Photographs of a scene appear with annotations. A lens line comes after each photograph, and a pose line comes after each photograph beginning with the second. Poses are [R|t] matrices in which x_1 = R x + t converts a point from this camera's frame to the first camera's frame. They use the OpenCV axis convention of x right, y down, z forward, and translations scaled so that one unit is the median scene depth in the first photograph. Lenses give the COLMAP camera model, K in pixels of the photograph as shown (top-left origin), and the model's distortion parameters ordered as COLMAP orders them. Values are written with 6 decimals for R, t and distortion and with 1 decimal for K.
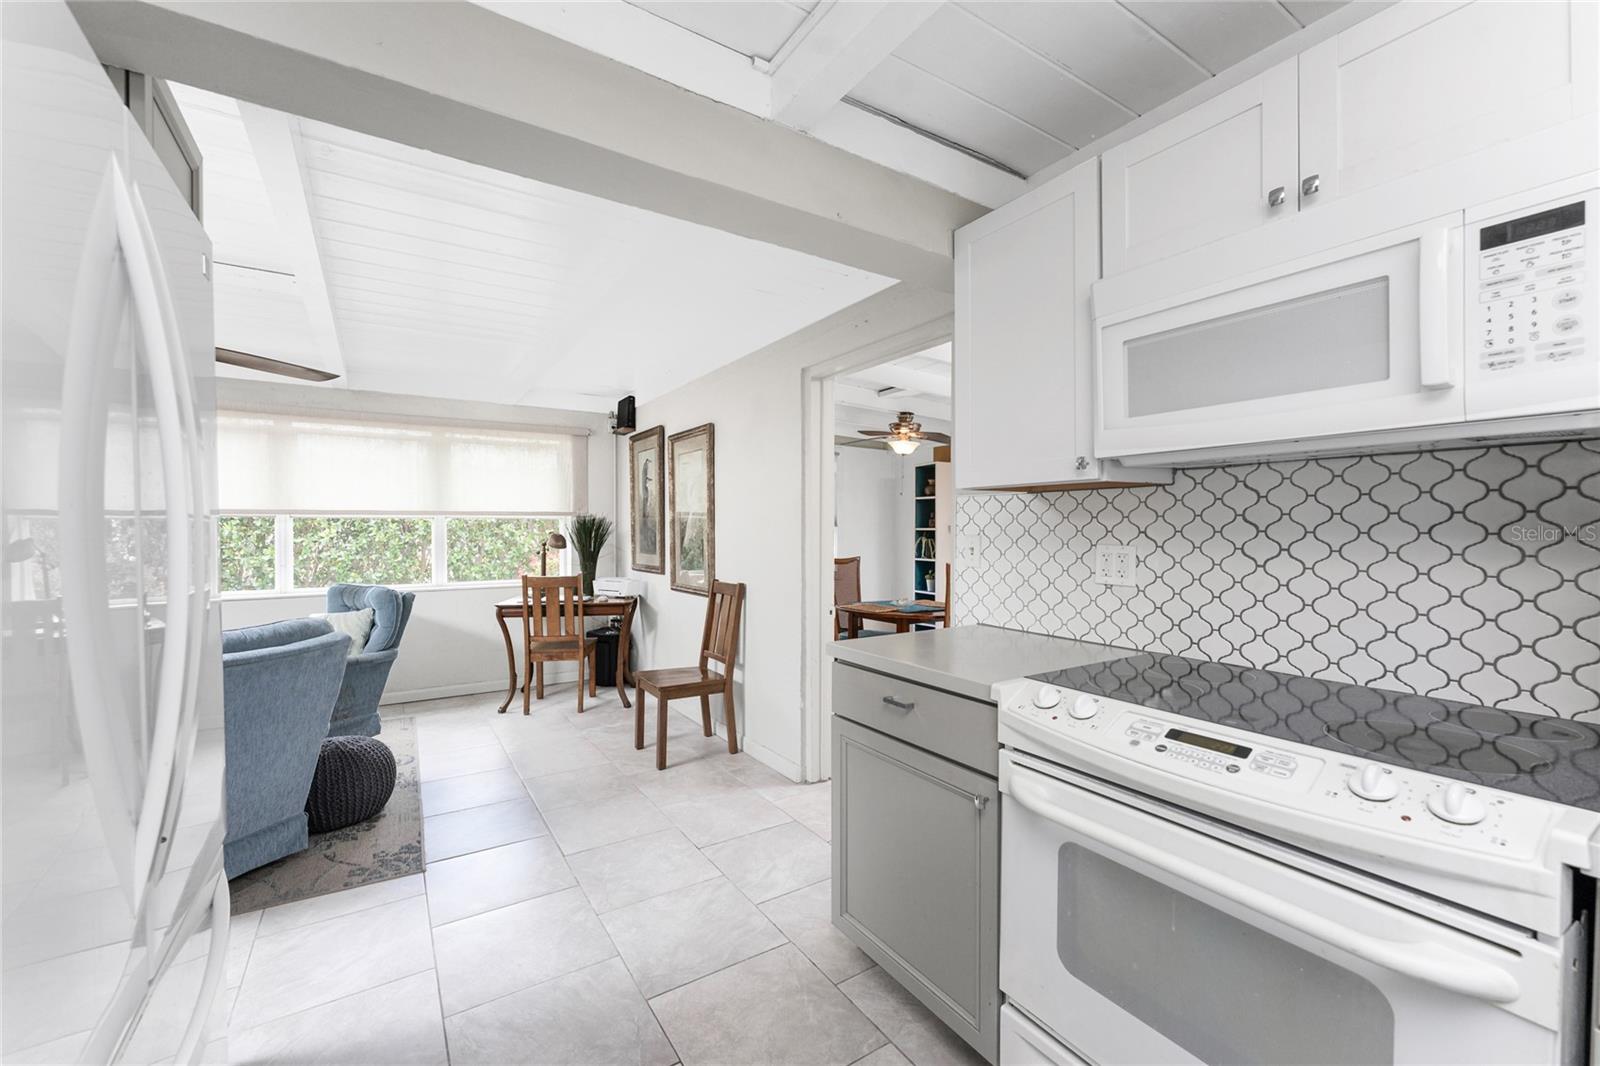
lens RADIAL K [[656.8, 0, 819.5], [0, 656.8, 527.7], [0, 0, 1]] dist [0.005734, -0.000180]
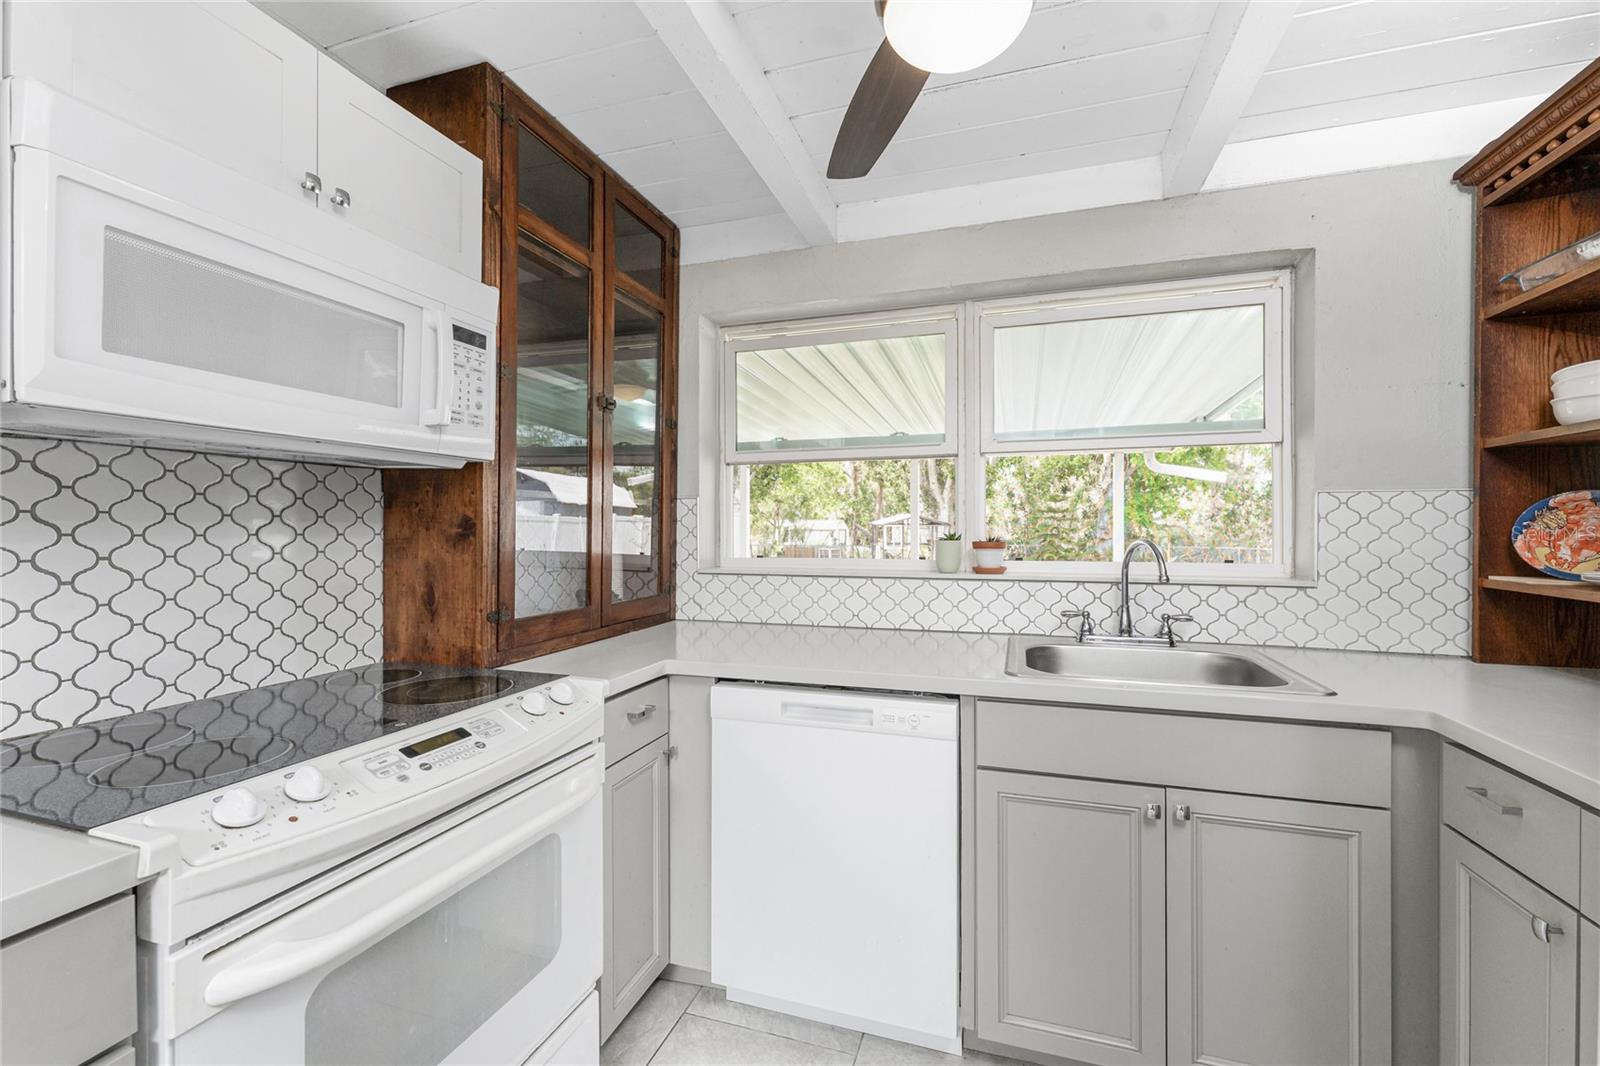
lens RADIAL K [[656.8, 0, 765.9], [0, 656.8, 529.7], [0, 0, 1]] dist [0.005734, -0.000180]
pose [[-0.575102, -0.001687, 0.818080, -0.335348], [-0.001412, 0.999998, 0.001070, -0.001597], [-0.818080, -0.000540, -0.575104, 0.737627]]
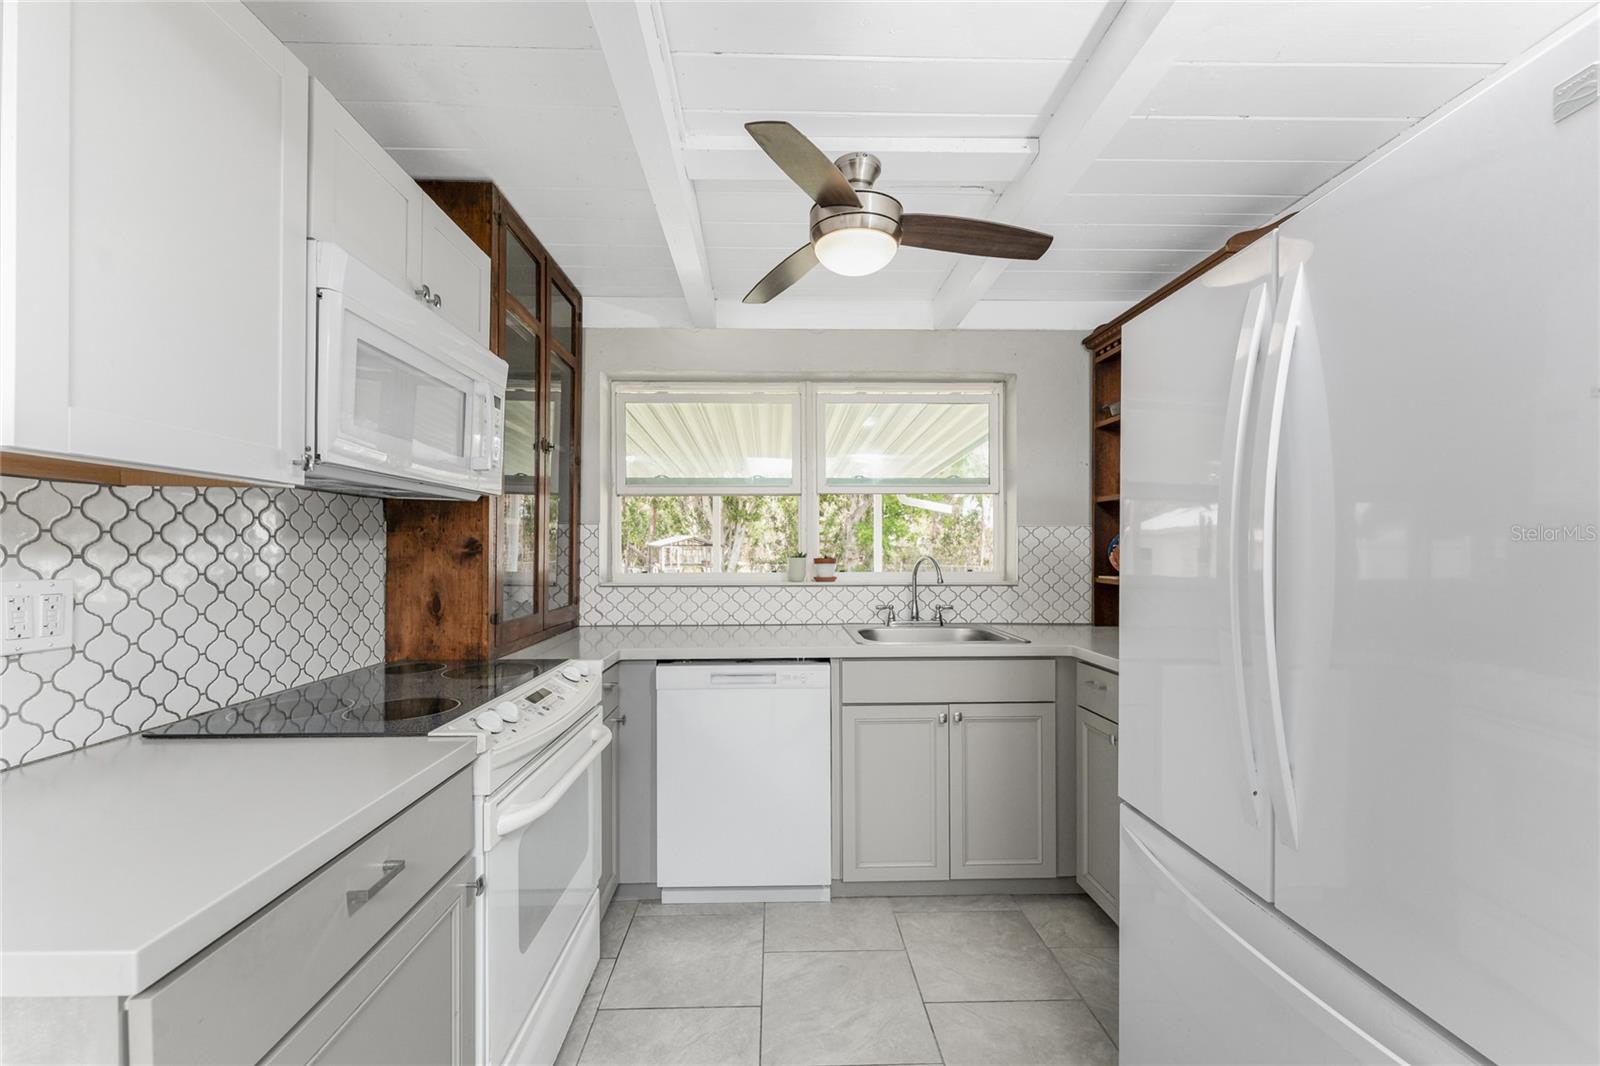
lens RADIAL K [[656.8, 0, 751.6], [0, 656.8, 552.1], [0, 0, 1]] dist [0.005734, -0.000180]
pose [[-0.812778, -0.002177, 0.582569, -0.411853], [-0.000493, 0.999995, 0.003049, 0.000383], [-0.582573, 0.002191, -0.812776, 1.209771]]
